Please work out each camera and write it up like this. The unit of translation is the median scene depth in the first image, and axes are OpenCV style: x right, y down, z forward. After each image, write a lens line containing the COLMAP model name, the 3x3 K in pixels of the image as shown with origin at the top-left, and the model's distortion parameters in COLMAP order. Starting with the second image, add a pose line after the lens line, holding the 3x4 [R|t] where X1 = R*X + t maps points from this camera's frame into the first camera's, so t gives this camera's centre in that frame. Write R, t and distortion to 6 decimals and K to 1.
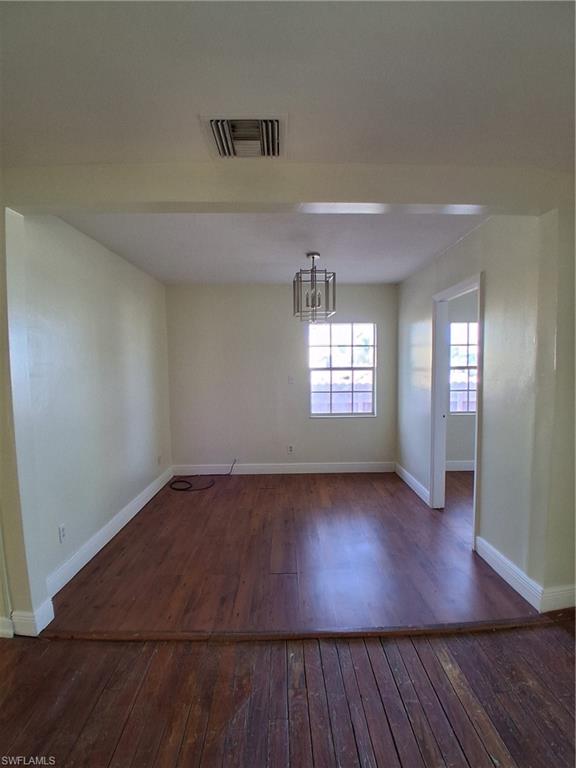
lens RADIAL K [[385.2, 0, 288.3], [0, 385.2, 394.1], [0, 0, 1]] dist [-0.043470, -0.000839]
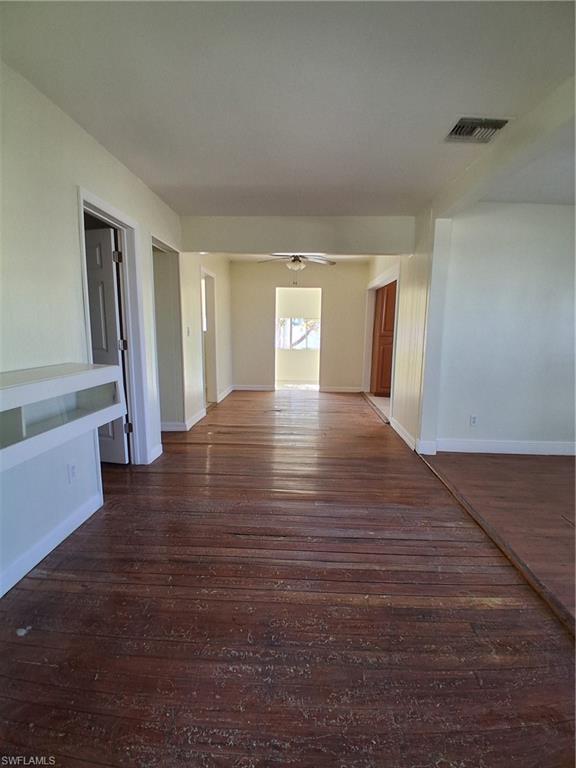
lens RADIAL K [[385.2, 0, 288.3], [0, 385.2, 394.1], [0, 0, 1]] dist [-0.043470, -0.000839]
pose [[-0.064588, 0.180035, -0.981537, 1.316716], [-0.082473, 0.979263, 0.185045, 0.059240], [0.994498, 0.092902, -0.048401, 0.446278]]
